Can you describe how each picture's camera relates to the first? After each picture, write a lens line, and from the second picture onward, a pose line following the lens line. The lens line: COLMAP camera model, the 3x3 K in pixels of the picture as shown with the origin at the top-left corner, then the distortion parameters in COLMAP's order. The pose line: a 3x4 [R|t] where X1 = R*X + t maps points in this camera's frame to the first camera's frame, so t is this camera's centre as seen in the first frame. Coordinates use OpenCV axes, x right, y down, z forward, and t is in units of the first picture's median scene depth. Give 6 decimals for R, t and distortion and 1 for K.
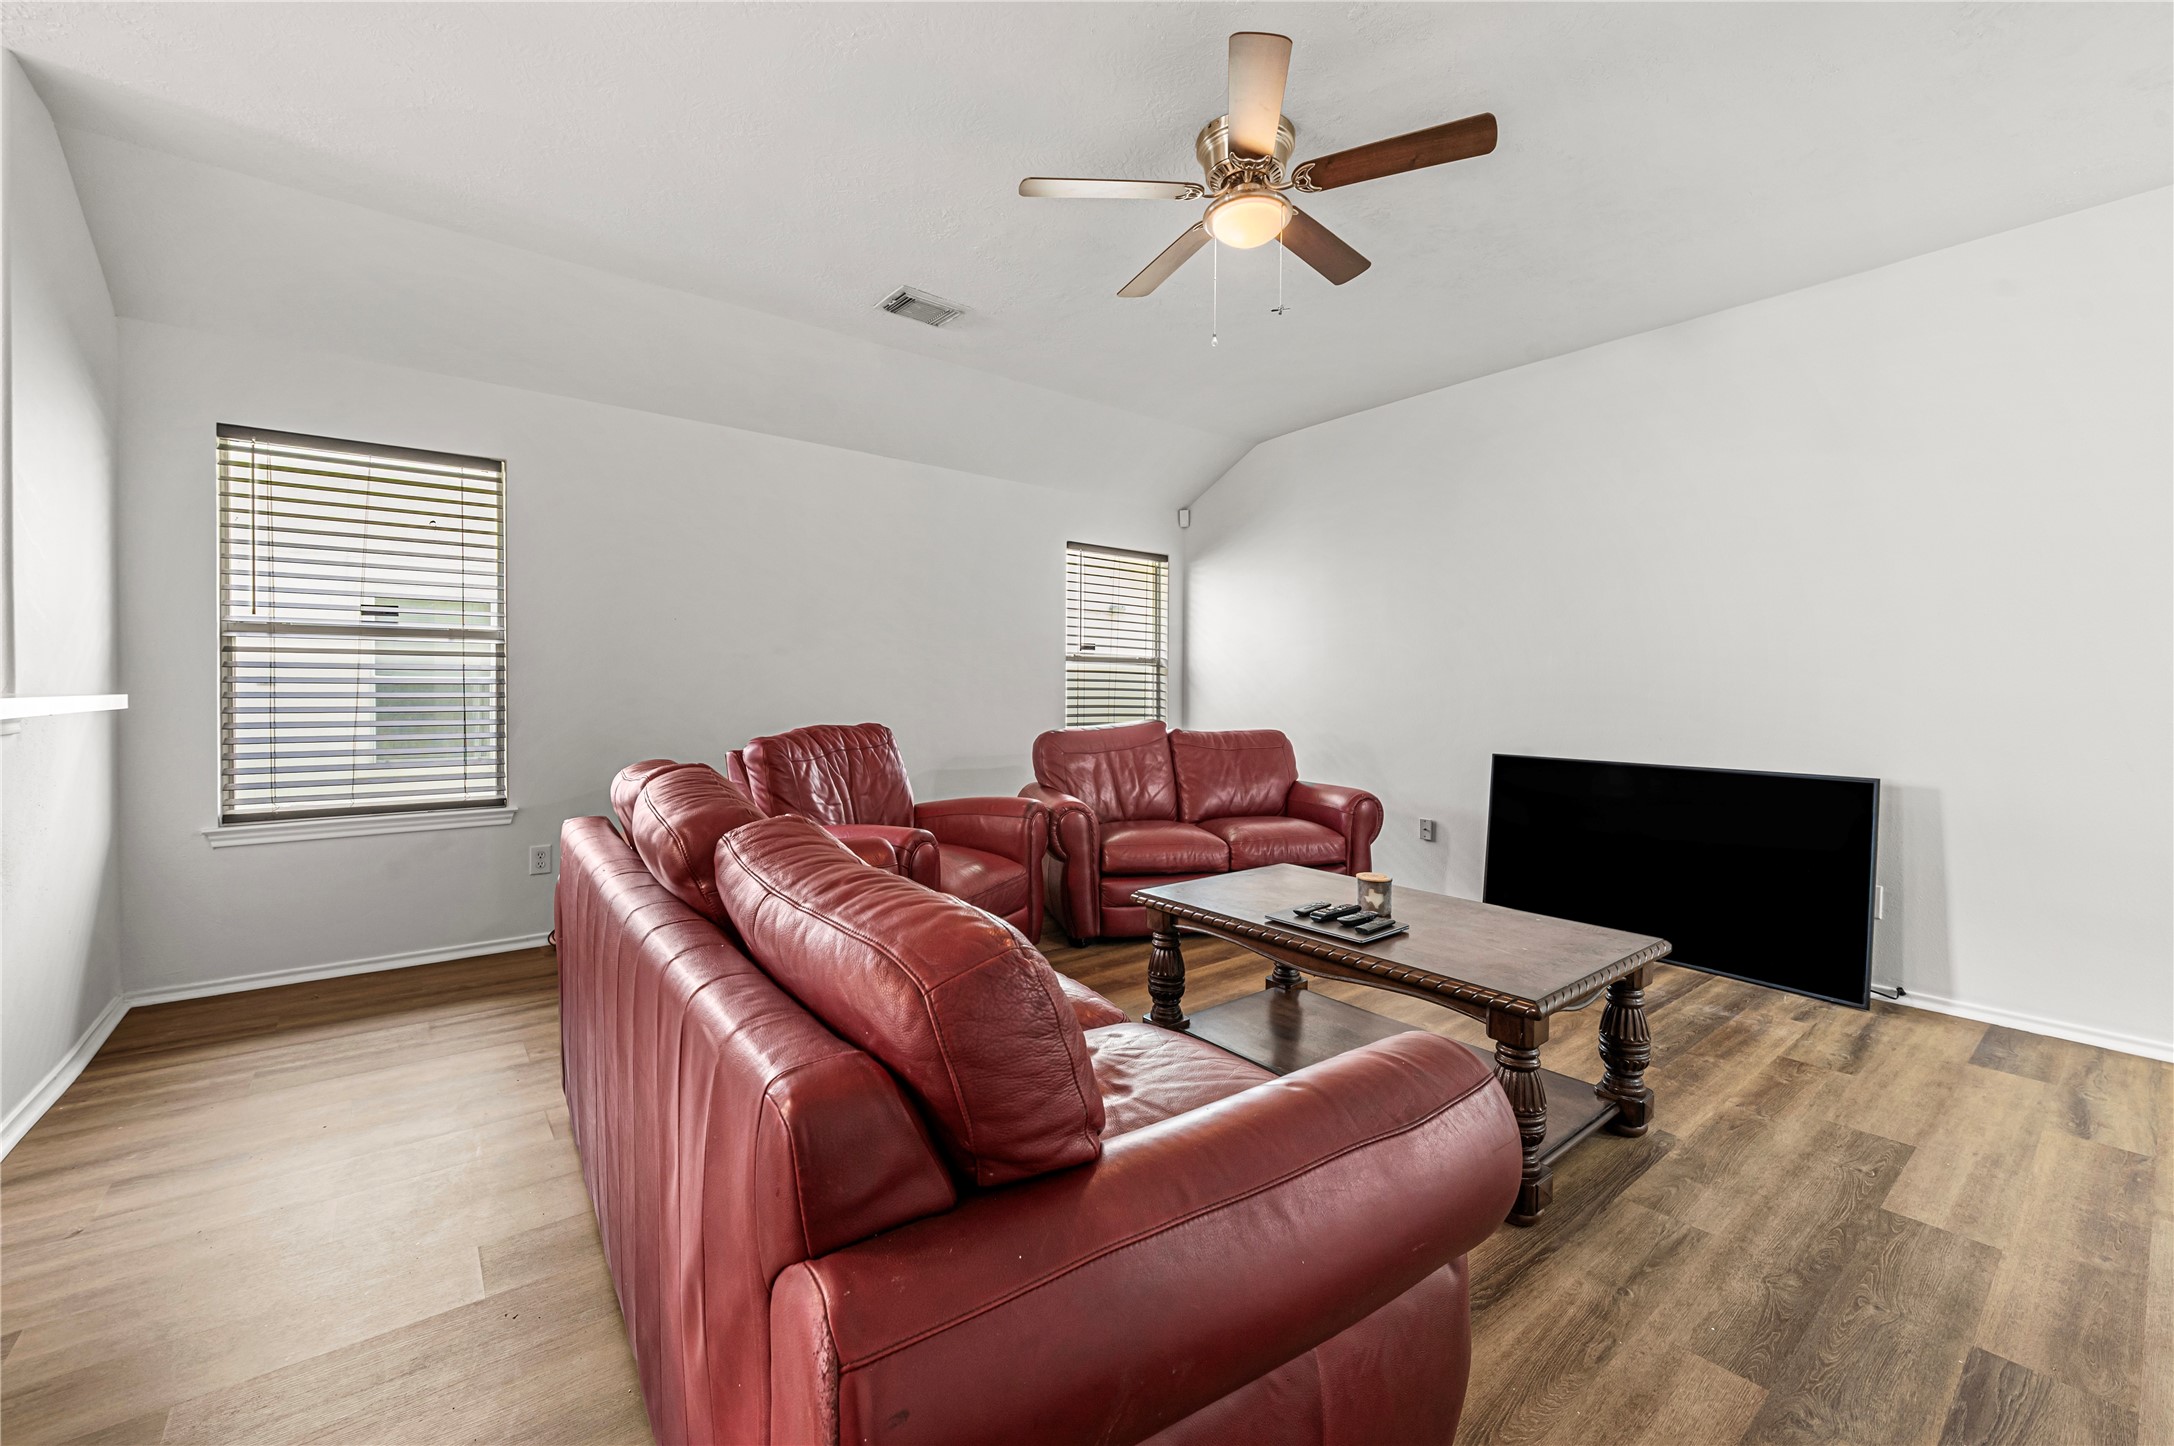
lens RADIAL K [[886.0, 0, 1110.0], [0, 886.0, 693.4], [0, 0, 1]] dist [-0.006741, -0.000322]
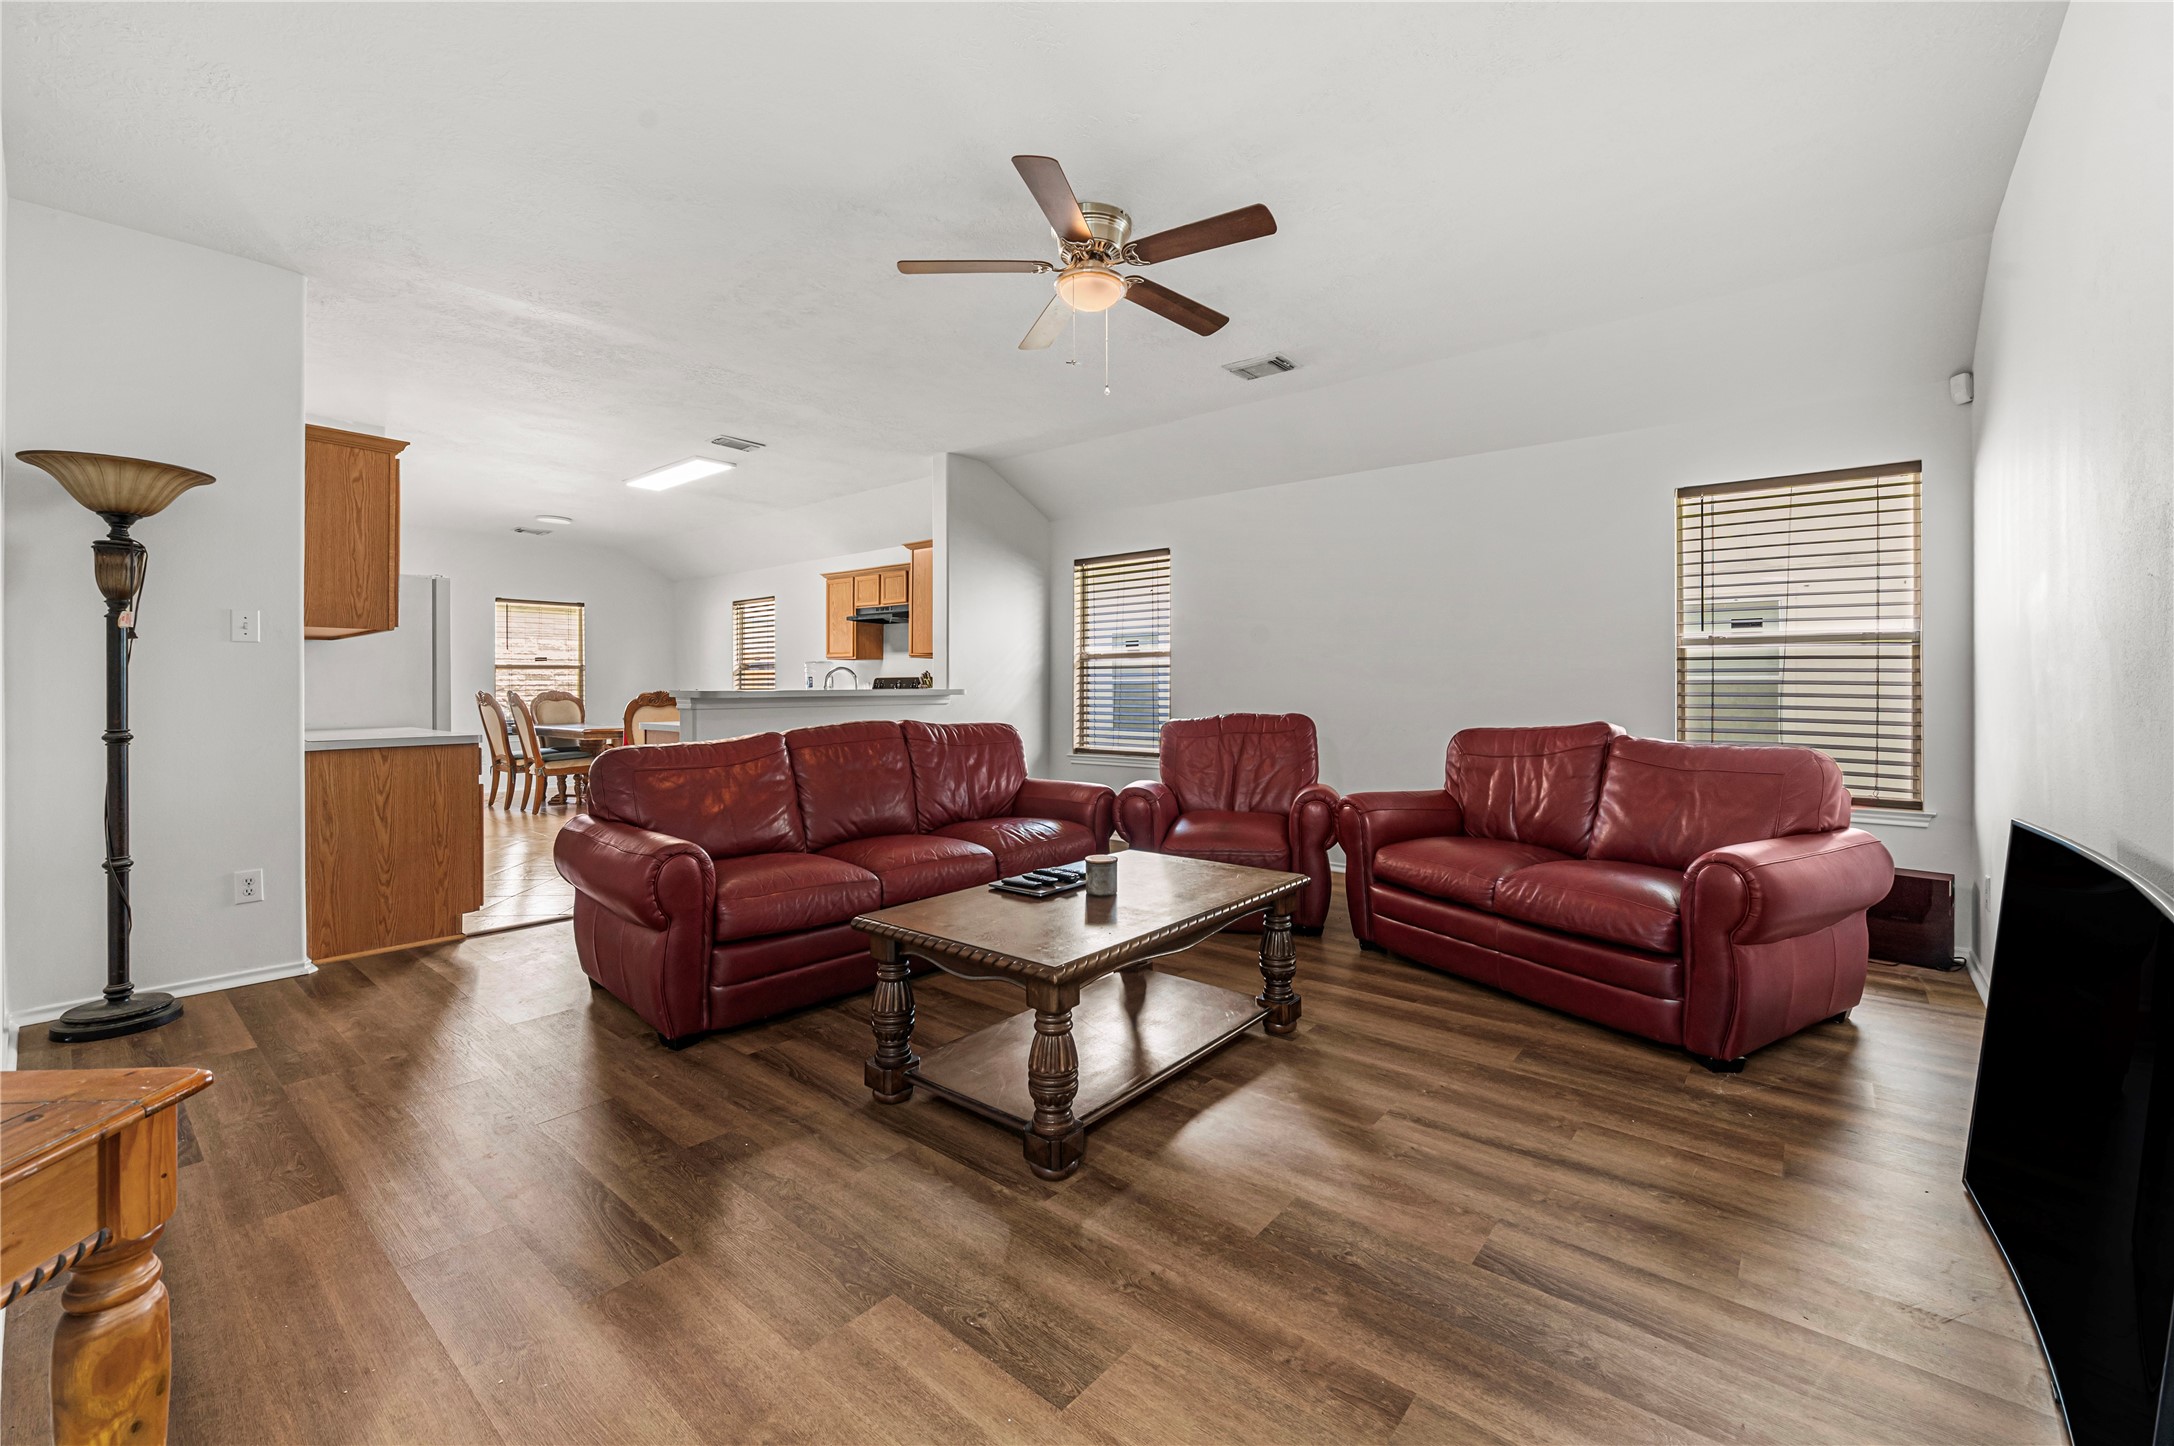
lens RADIAL K [[886.0, 0, 1102.6], [0, 886.0, 703.1], [0, 0, 1]] dist [-0.006741, -0.000322]
pose [[0.200380, 0.015978, -0.979588, 1.304889], [0.004241, 0.999843, 0.017176, -0.006201], [0.979709, -0.007596, 0.200281, 0.766187]]
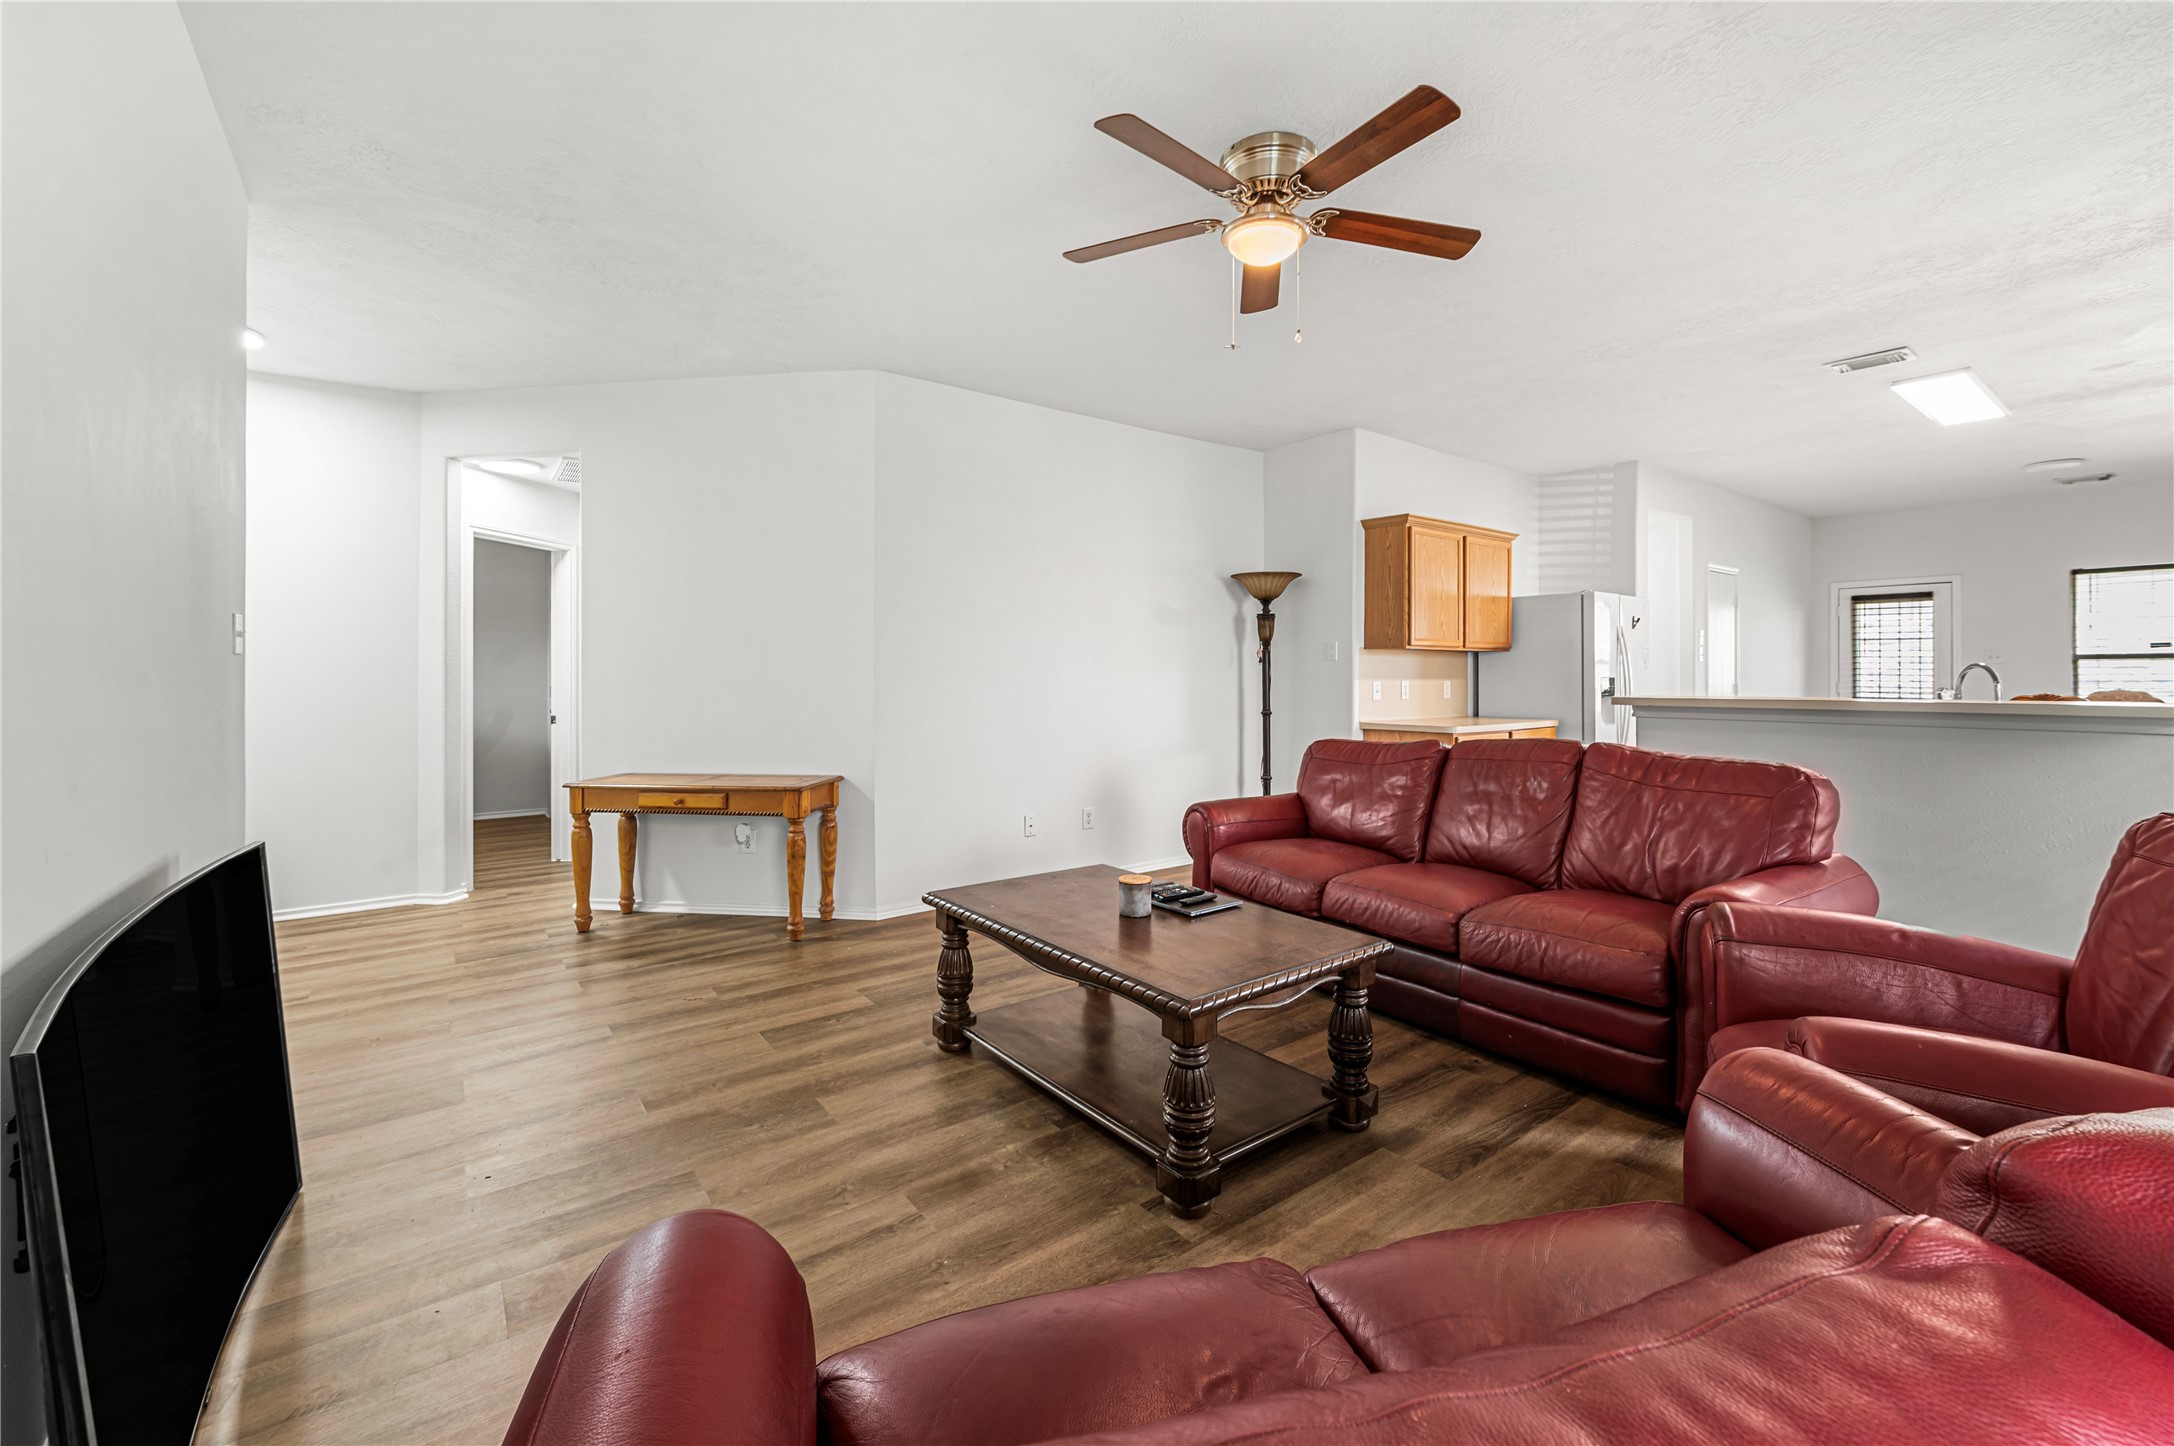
lens RADIAL K [[886.0, 0, 1073.8], [0, 886.0, 677.0], [0, 0, 1]] dist [-0.006741, -0.000322]
pose [[-0.999002, -0.007619, 0.044003, 0.312907], [-0.007691, 0.999969, -0.001458, -0.034054], [-0.043990, -0.001795, -0.999030, 1.997175]]
